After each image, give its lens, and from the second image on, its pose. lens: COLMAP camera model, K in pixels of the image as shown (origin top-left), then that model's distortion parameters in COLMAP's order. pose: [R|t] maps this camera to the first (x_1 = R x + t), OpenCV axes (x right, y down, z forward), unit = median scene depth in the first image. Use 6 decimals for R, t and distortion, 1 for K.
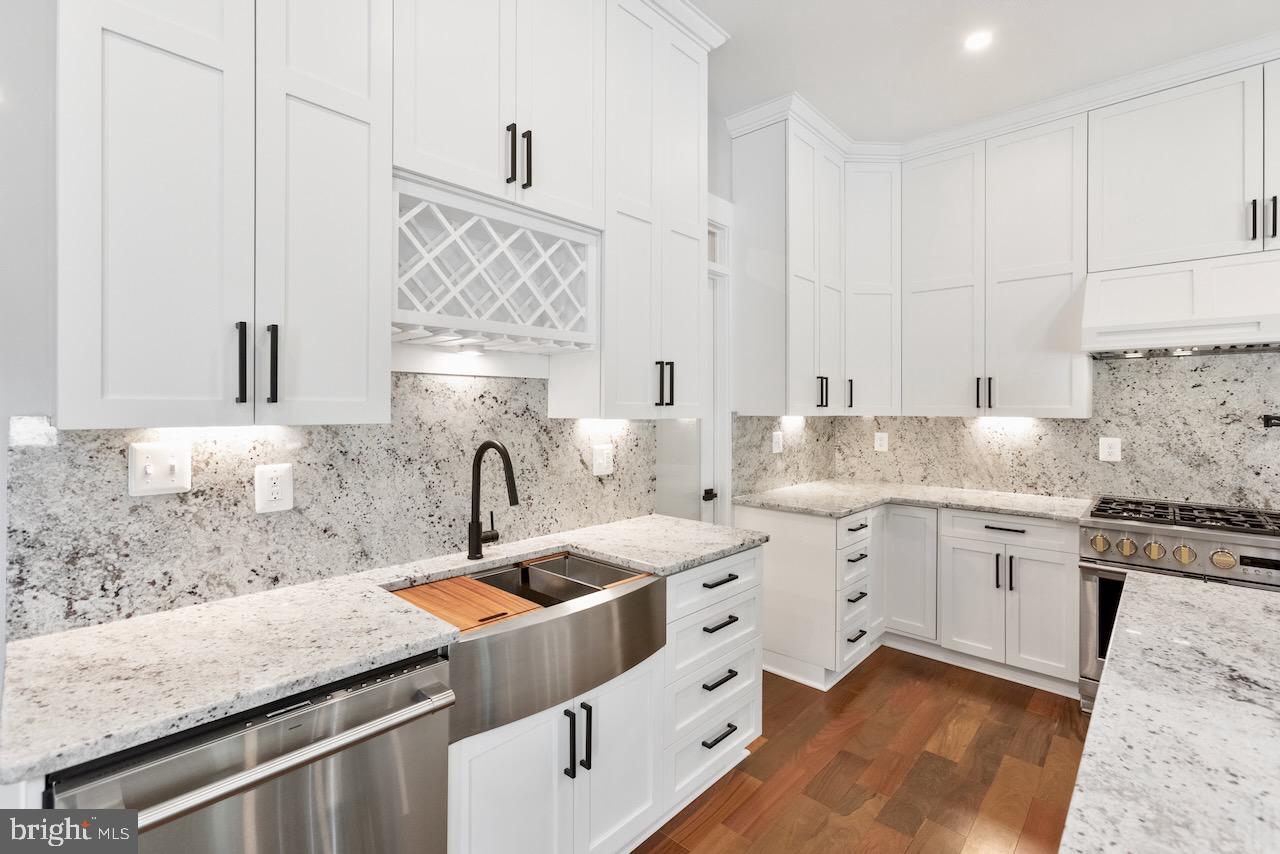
lens RADIAL K [[574.7, 0, 639.0], [0, 574.7, 416.1], [0, 0, 1]] dist [-0.004778, 0.005776]
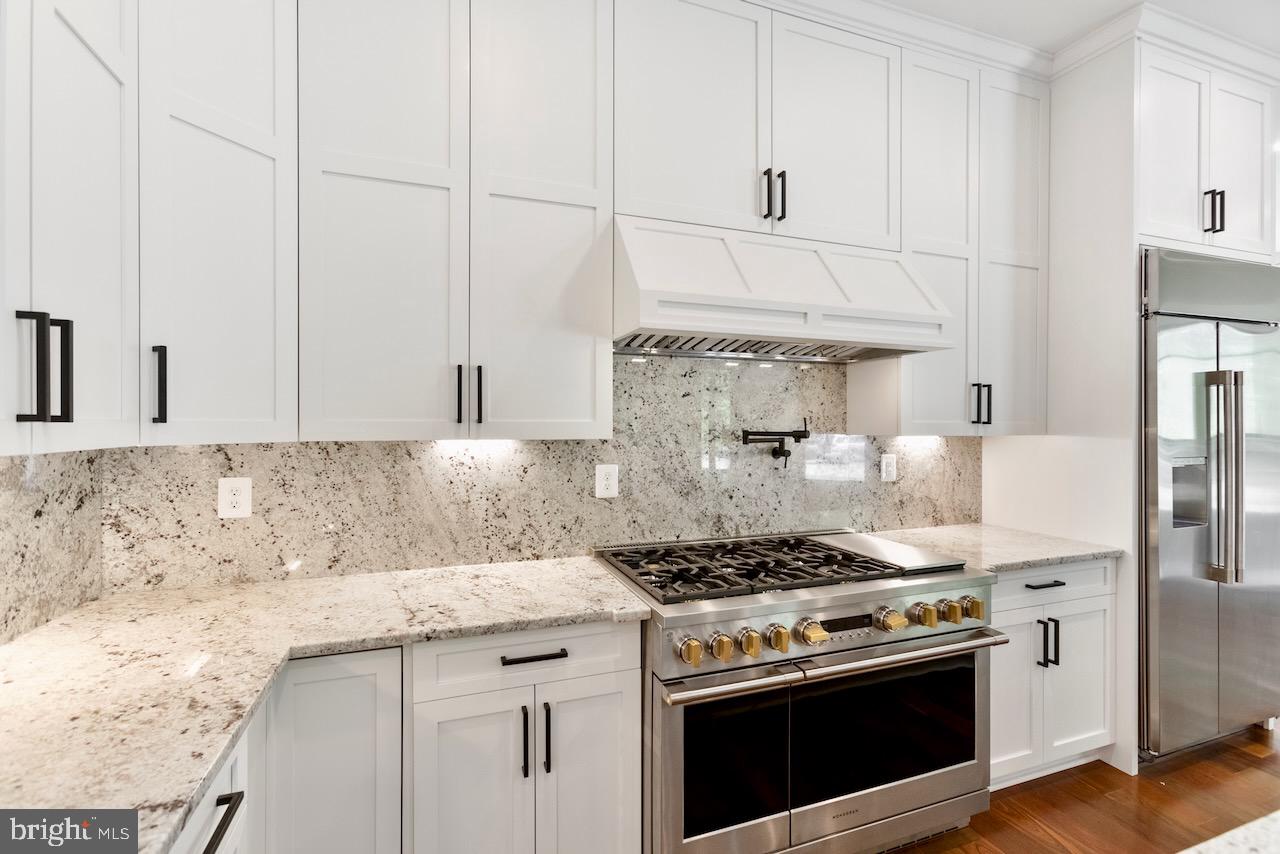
lens RADIAL K [[574.7, 0, 645.6], [0, 574.7, 425.7], [0, 0, 1]] dist [-0.004778, 0.005776]
pose [[0.458742, -0.007045, 0.888542, 0.204804], [0.014717, 0.999892, 0.000330, -0.009855], [-0.888448, 0.012926, 0.458796, 0.614707]]
